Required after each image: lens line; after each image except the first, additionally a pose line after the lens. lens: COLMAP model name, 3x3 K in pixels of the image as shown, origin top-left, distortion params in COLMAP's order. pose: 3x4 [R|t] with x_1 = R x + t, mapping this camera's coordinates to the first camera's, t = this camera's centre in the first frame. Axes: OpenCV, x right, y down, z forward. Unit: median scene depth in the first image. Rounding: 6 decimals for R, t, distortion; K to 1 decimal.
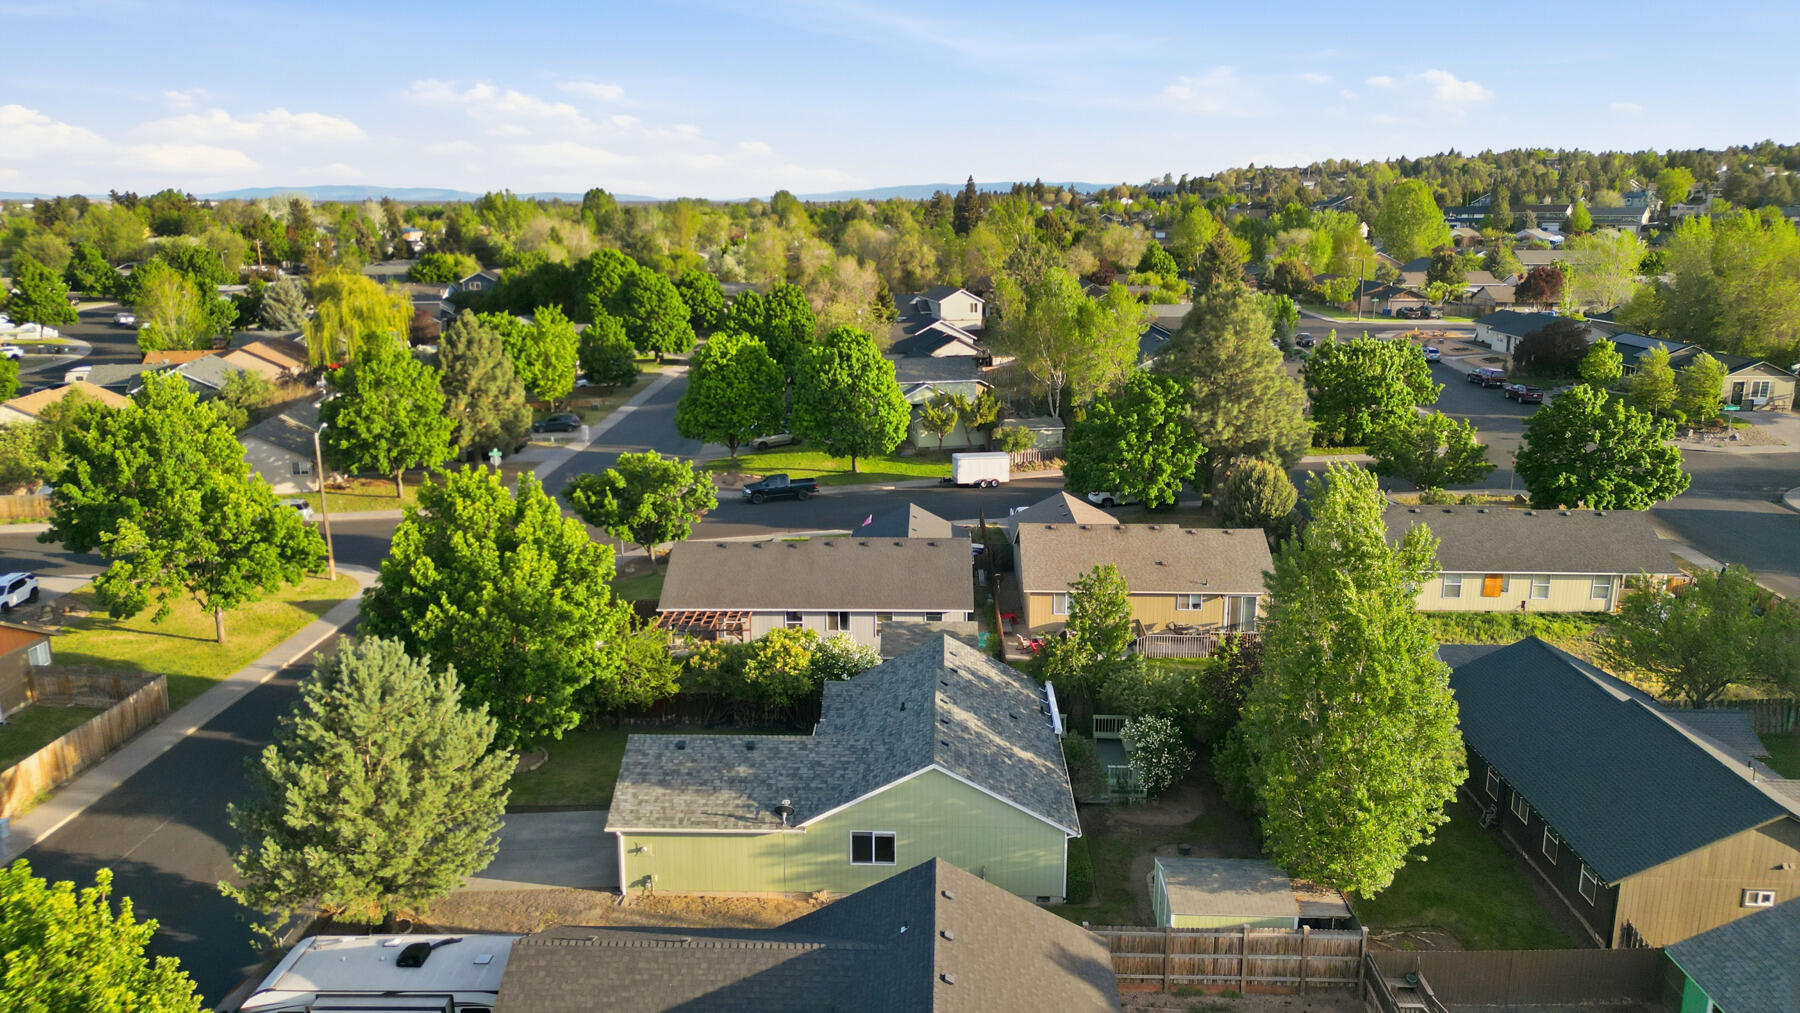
lens RADIAL K [[1252.4, 0, 900.0], [0, 1252.4, 506.5], [0, 0, 1]] dist [0.087940, -0.108548]
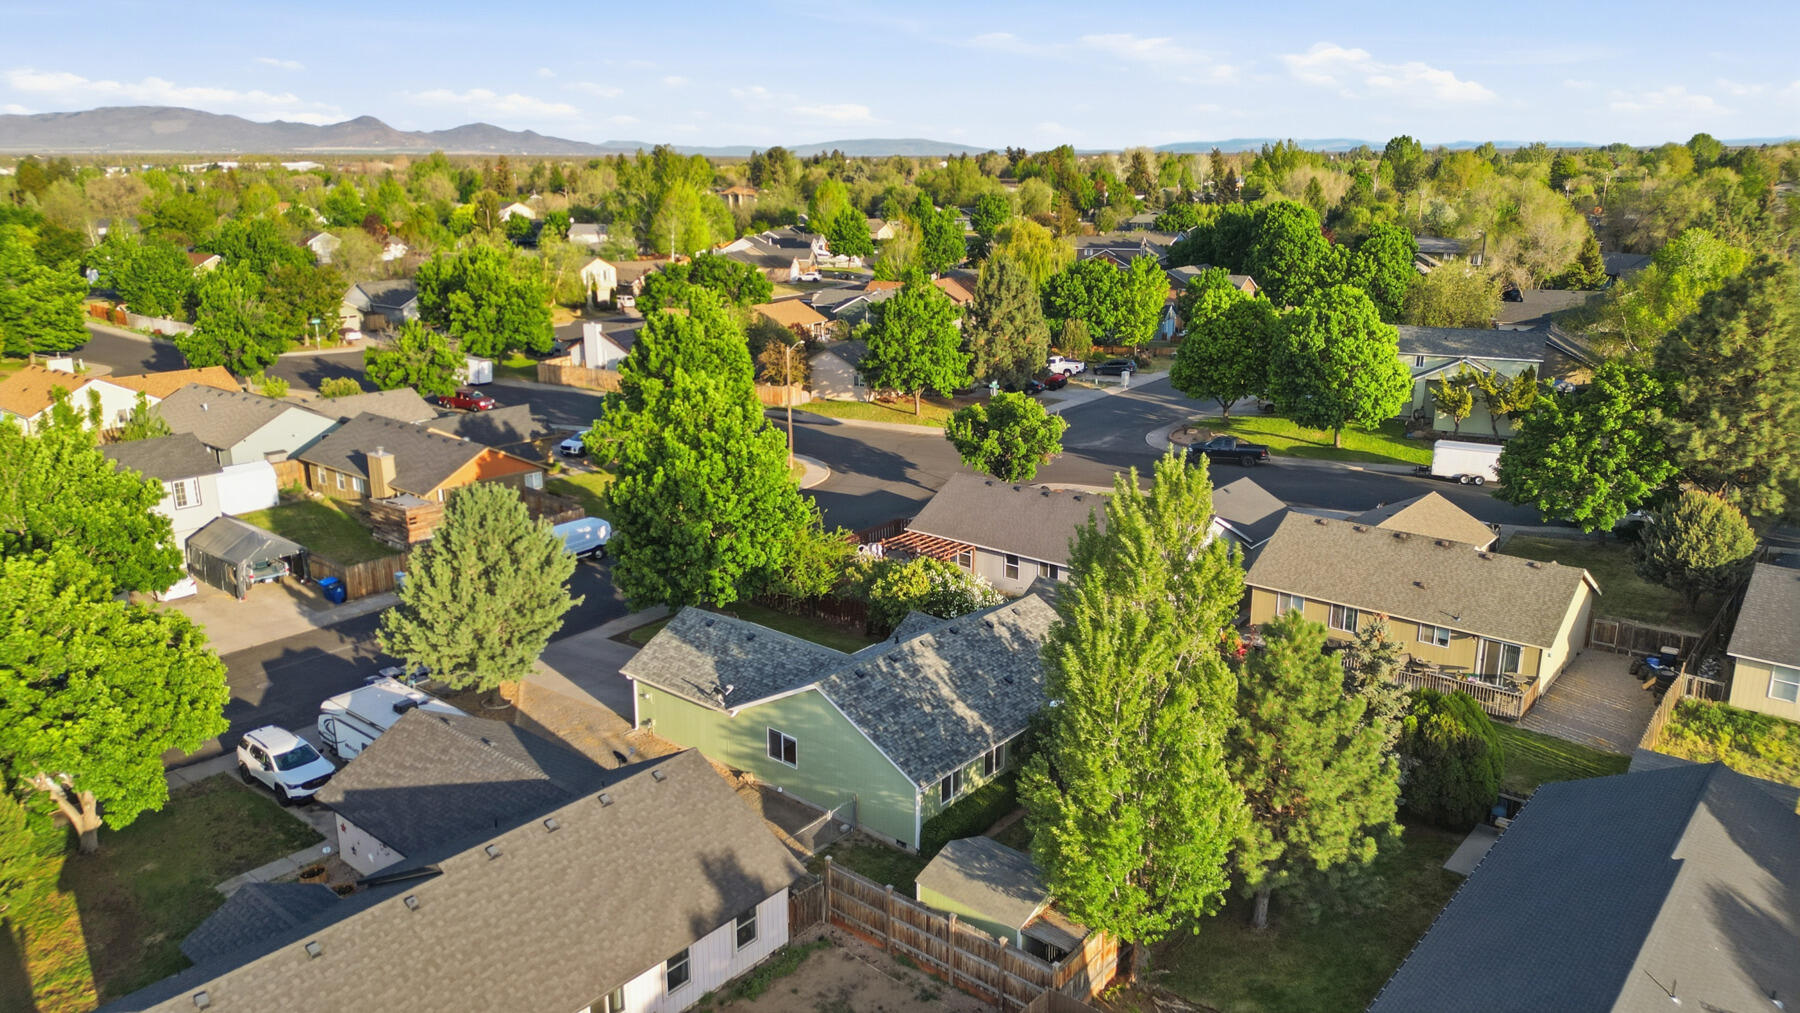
lens RADIAL K [[1252.4, 0, 900.0], [0, 1252.4, 506.5], [0, 0, 1]] dist [0.087940, -0.108548]
pose [[0.778790, 0.163545, -0.605589, 0.300677], [-0.140800, 0.986356, 0.085305, -0.019683], [0.611278, 0.018832, 0.791192, 0.083004]]
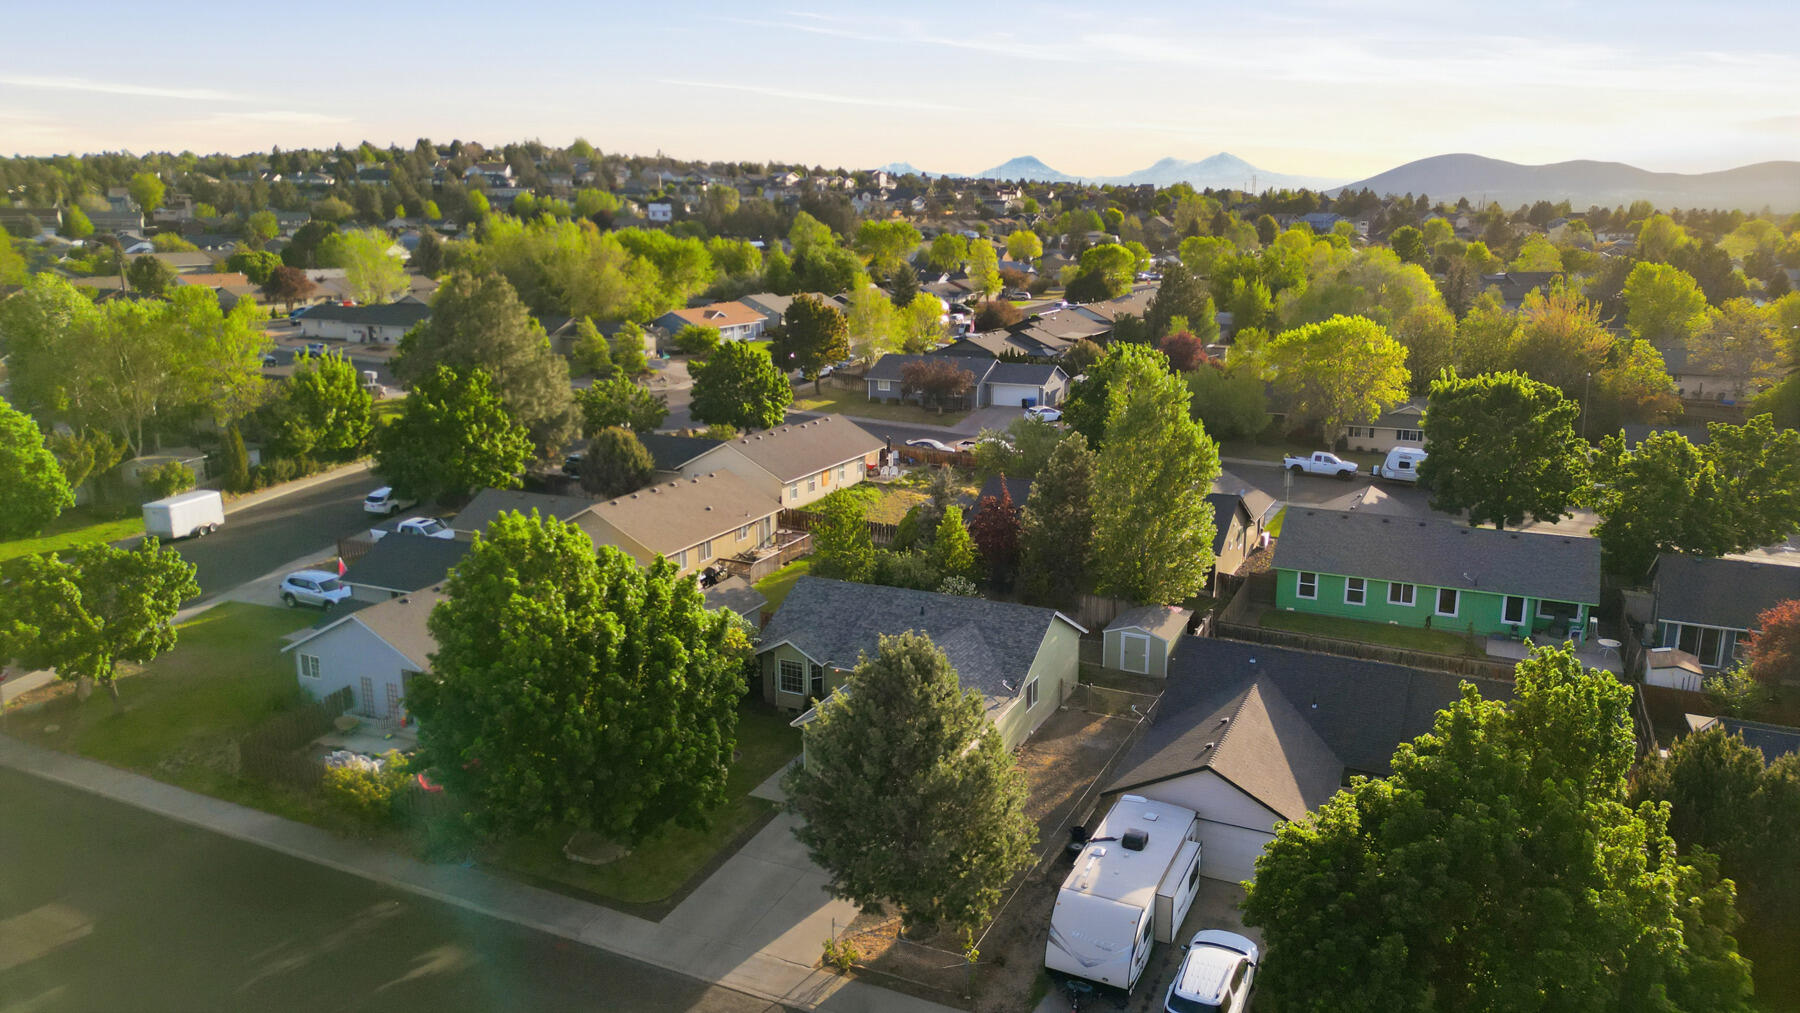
lens RADIAL K [[1252.4, 0, 900.0], [0, 1252.4, 506.5], [0, 0, 1]] dist [0.087940, -0.108548]
pose [[0.403879, -0.208839, 0.890656, -0.501649], [0.215101, 0.967977, 0.129429, -0.044537], [-0.889165, 0.139308, 0.435867, 0.233799]]
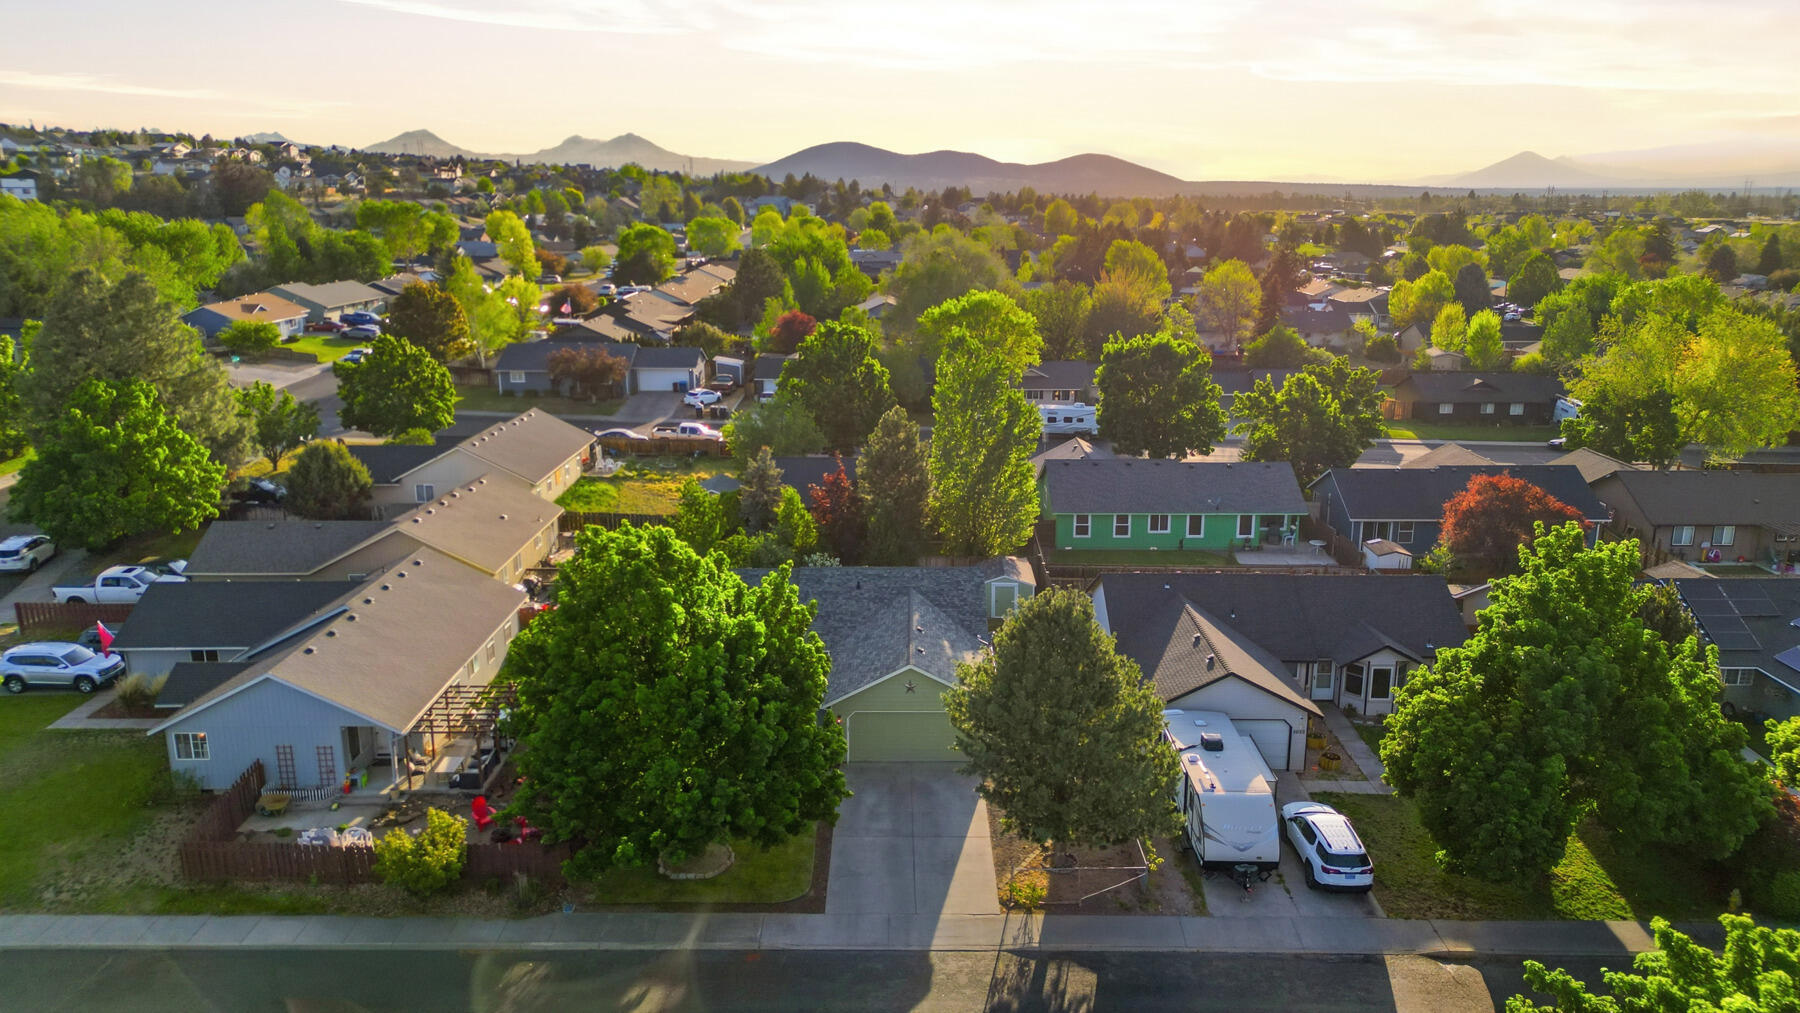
lens RADIAL K [[1252.4, 0, 900.0], [0, 1252.4, 506.5], [0, 0, 1]] dist [0.087940, -0.108548]
pose [[-0.033210, -0.241839, 0.969748, -0.561981], [0.232833, 0.941714, 0.242822, -0.095622], [-0.971949, 0.233854, 0.025034, 0.437142]]
